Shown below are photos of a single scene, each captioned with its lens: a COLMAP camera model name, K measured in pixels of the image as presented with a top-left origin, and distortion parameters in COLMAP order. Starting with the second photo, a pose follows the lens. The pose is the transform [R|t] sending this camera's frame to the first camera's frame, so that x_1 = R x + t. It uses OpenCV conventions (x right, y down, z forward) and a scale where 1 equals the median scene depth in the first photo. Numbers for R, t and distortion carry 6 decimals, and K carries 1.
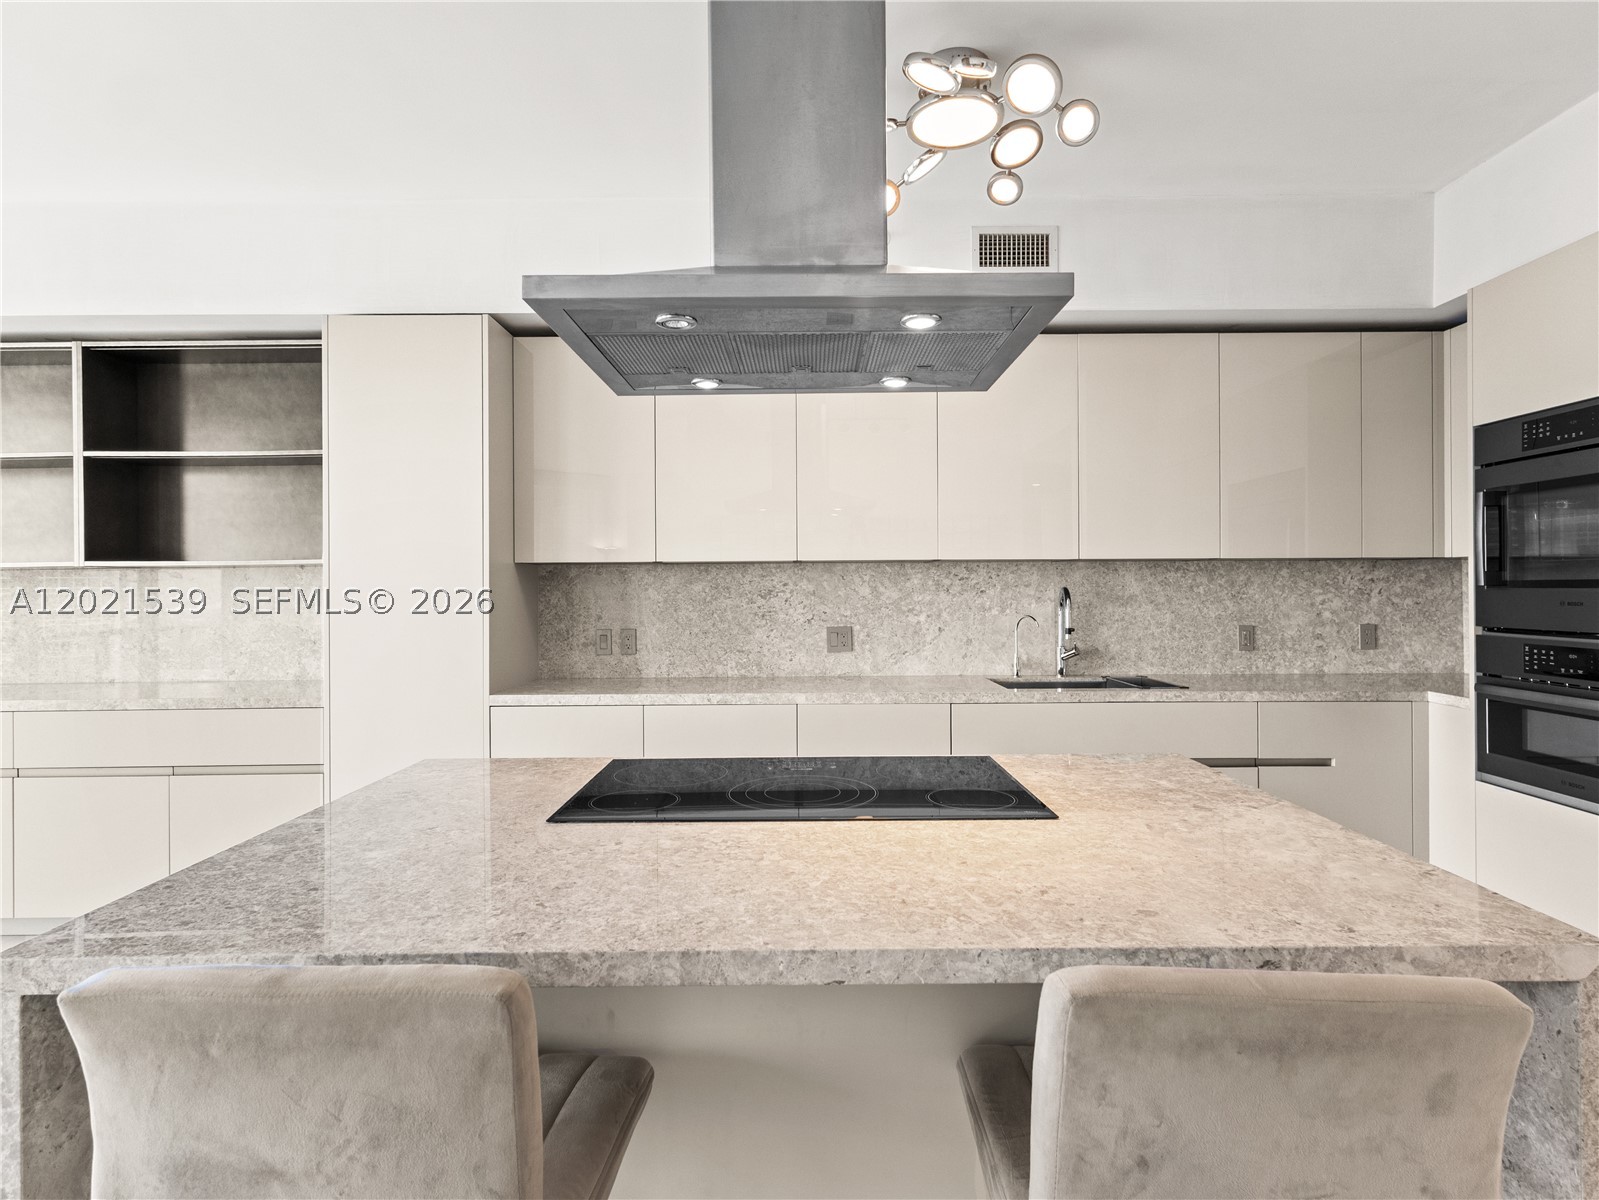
lens RADIAL K [[831.5, 0, 797.1], [0, 831.5, 599.9], [0, 0, 1]] dist [0.003559, 0.001582]
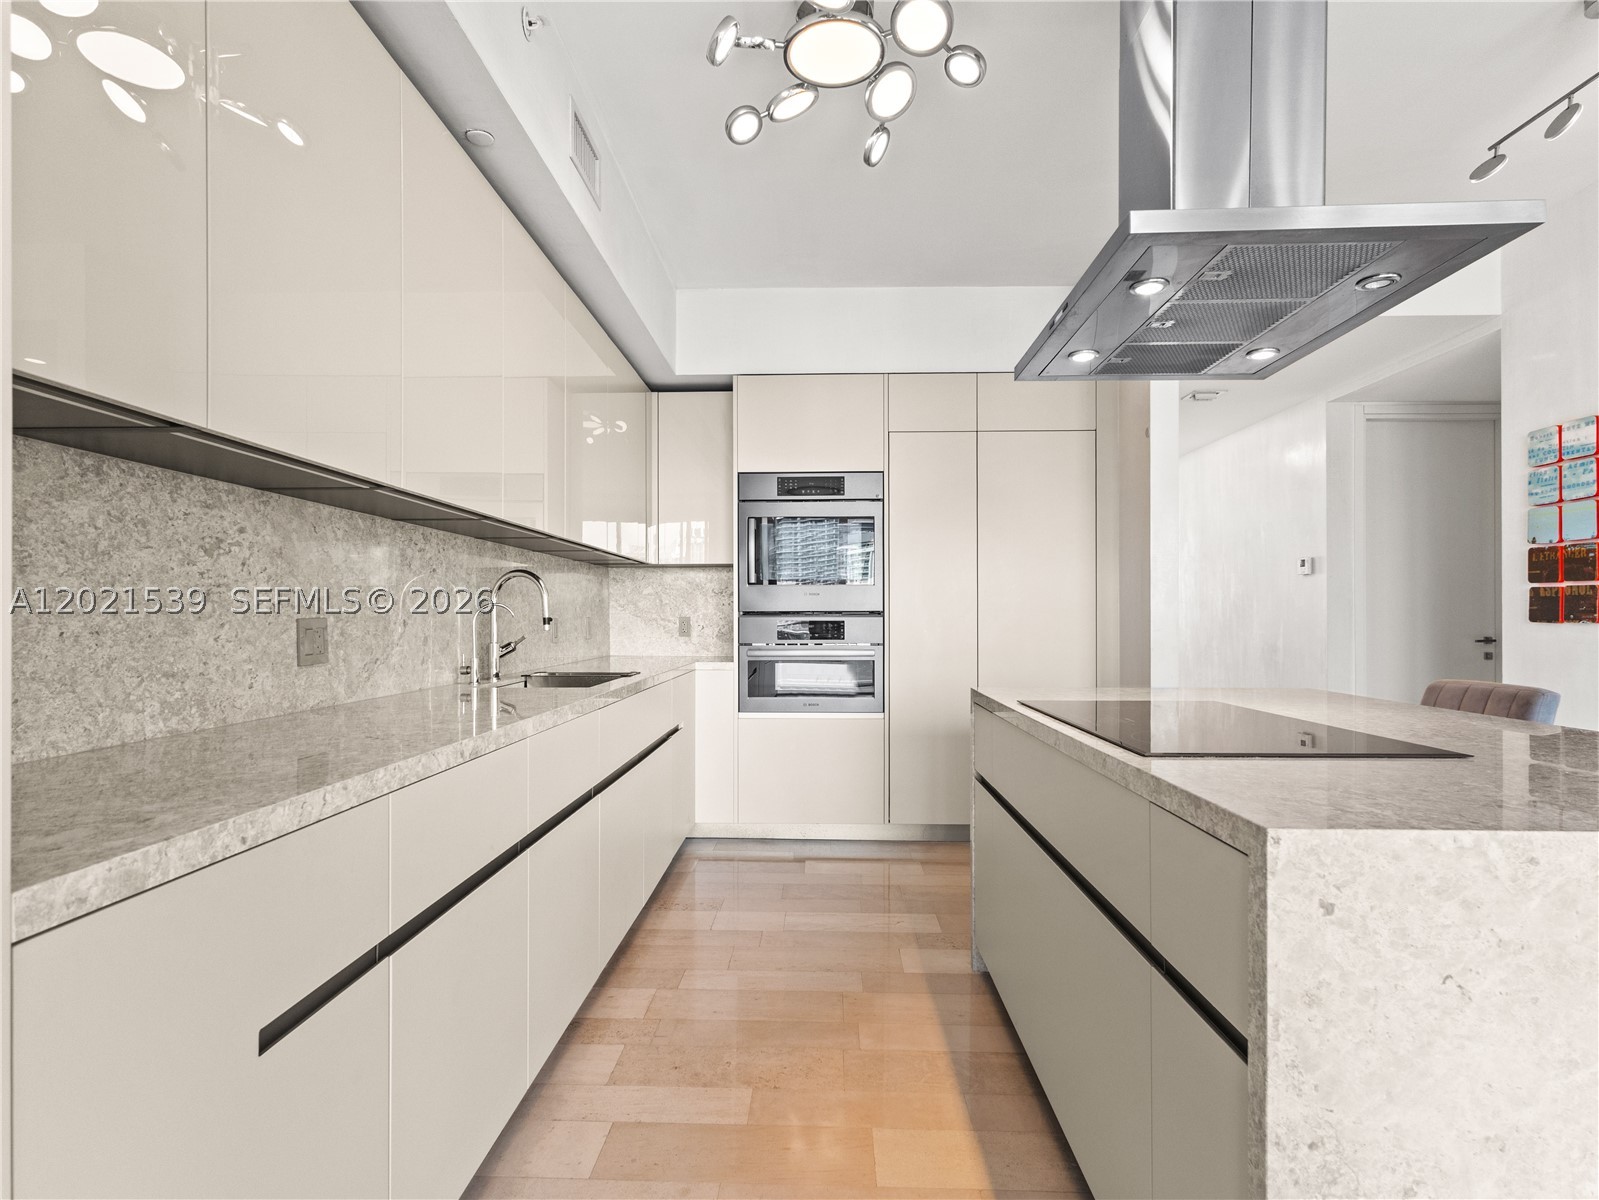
lens RADIAL K [[839.5, 0, 800.2], [0, 839.5, 613.6], [0, 0, 1]] dist [0.010324, 0.000738]
pose [[0.034185, 0.009105, 0.999374, -0.488773], [0.016986, 0.999809, -0.009690, 0.039881], [-0.999271, 0.017307, 0.034024, 0.662657]]
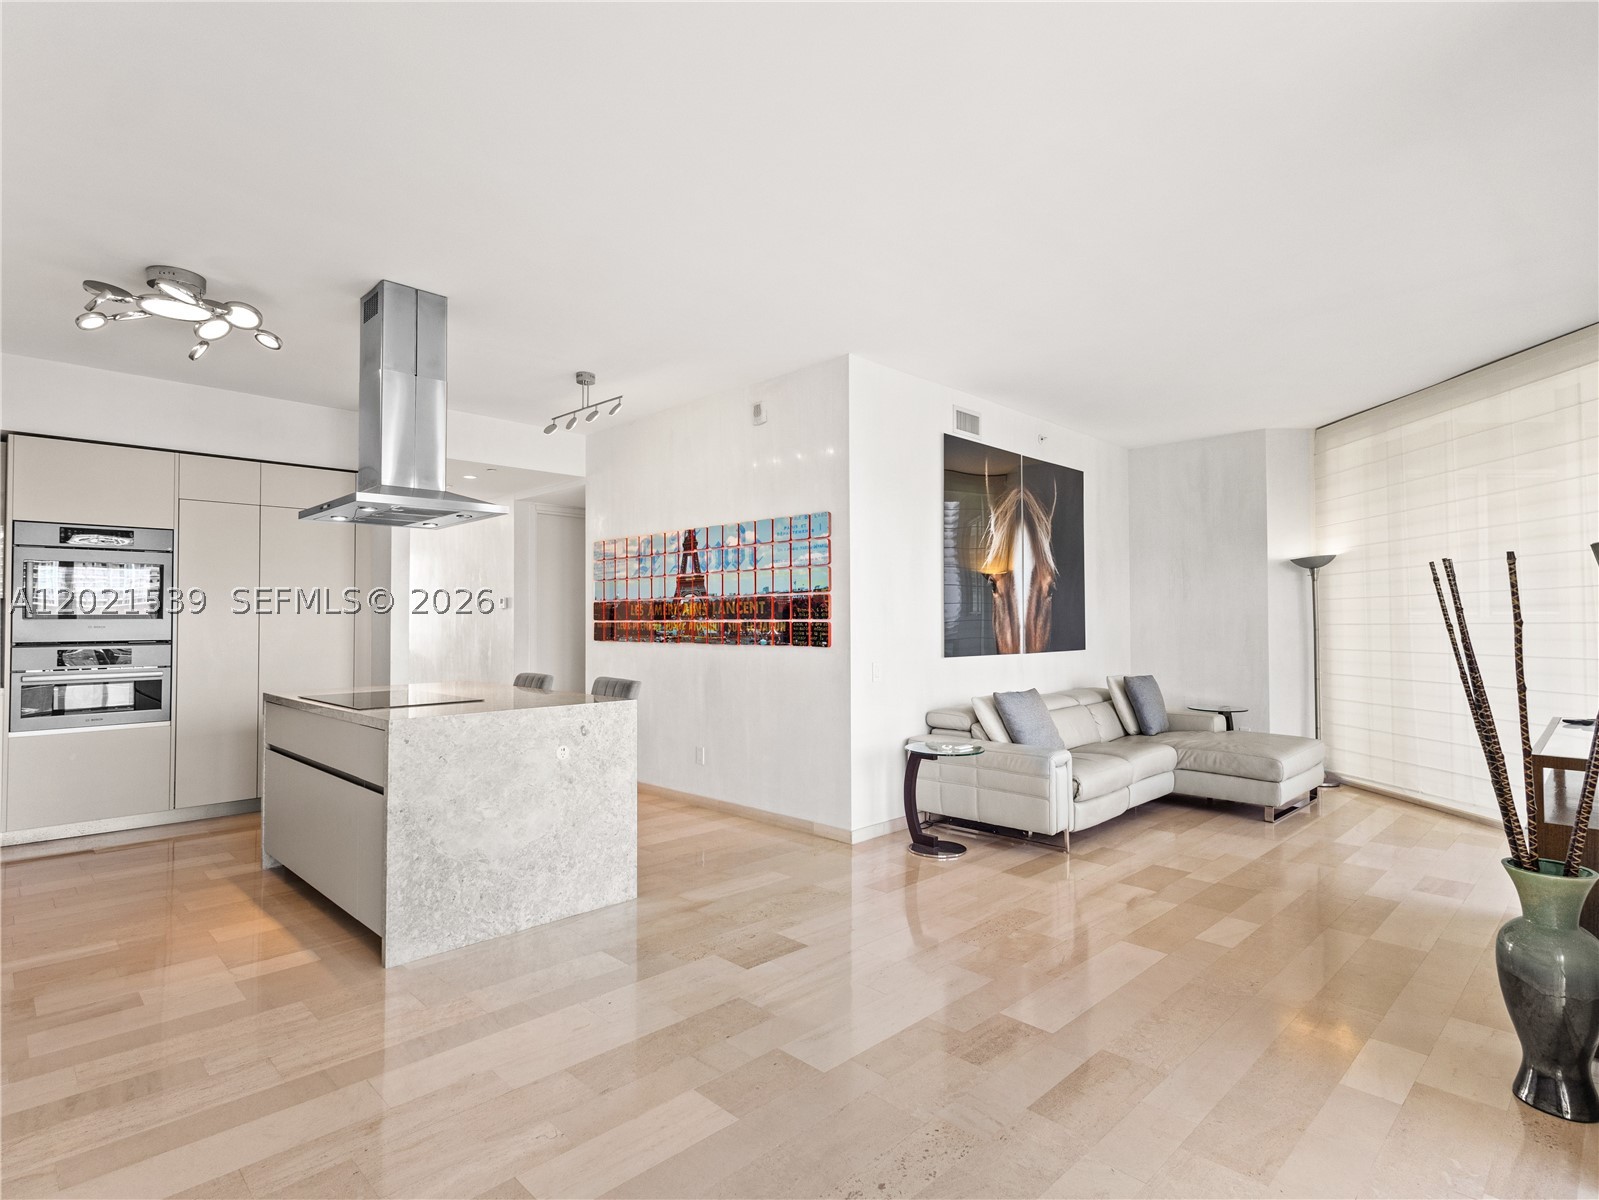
lens RADIAL K [[831.5, 0, 797.1], [0, 831.5, 599.9], [0, 0, 1]] dist [0.003559, 0.001582]
pose [[-0.701540, 0.027297, 0.712107, -1.107520], [0.020234, 0.999626, -0.018385, 0.007091], [-0.712342, 0.001511, -0.701831, 0.825484]]
